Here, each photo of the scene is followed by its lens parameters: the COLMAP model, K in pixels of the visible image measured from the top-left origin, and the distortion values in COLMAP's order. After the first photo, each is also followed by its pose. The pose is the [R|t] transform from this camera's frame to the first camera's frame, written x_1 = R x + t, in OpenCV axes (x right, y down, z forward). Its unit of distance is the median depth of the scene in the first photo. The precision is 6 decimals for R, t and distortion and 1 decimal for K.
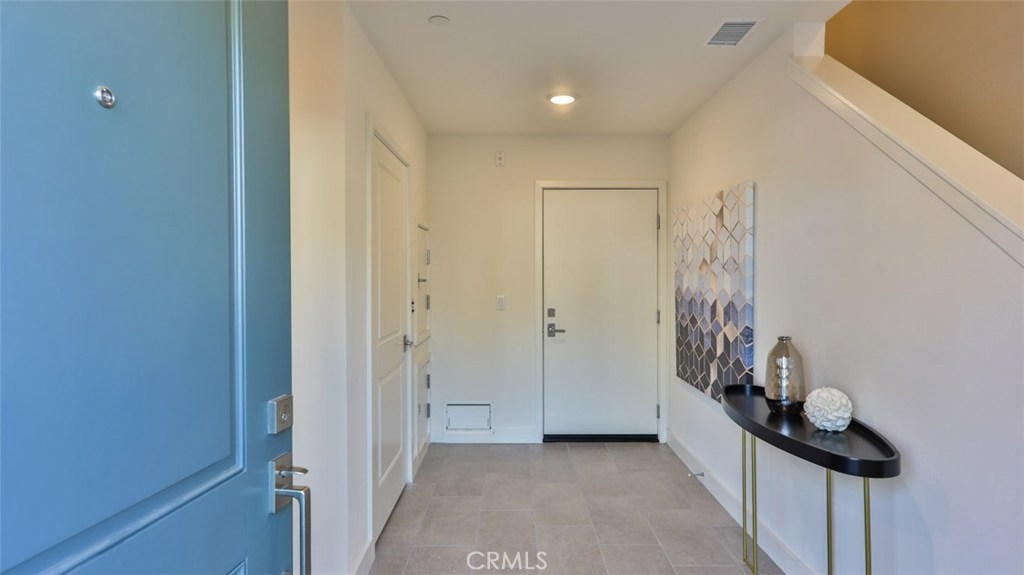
lens RADIAL K [[557.9, 0, 510.9], [0, 557.9, 282.0], [0, 0, 1]] dist [0.004440, 0.000237]
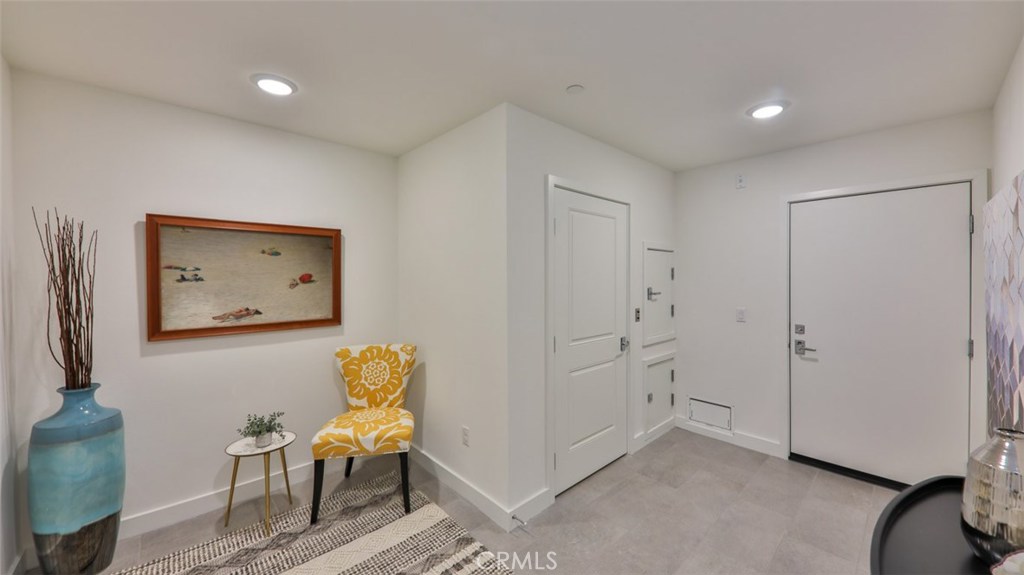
lens RADIAL K [[371.9, 0, 509.6], [0, 371.9, 282.7], [0, 0, 1]] dist [0.002516, -0.004071]
pose [[0.679471, 0.008502, -0.733653, 0.206984], [-0.010742, 0.999941, 0.001639, -0.022076], [0.733624, 0.006767, 0.679522, 0.191613]]
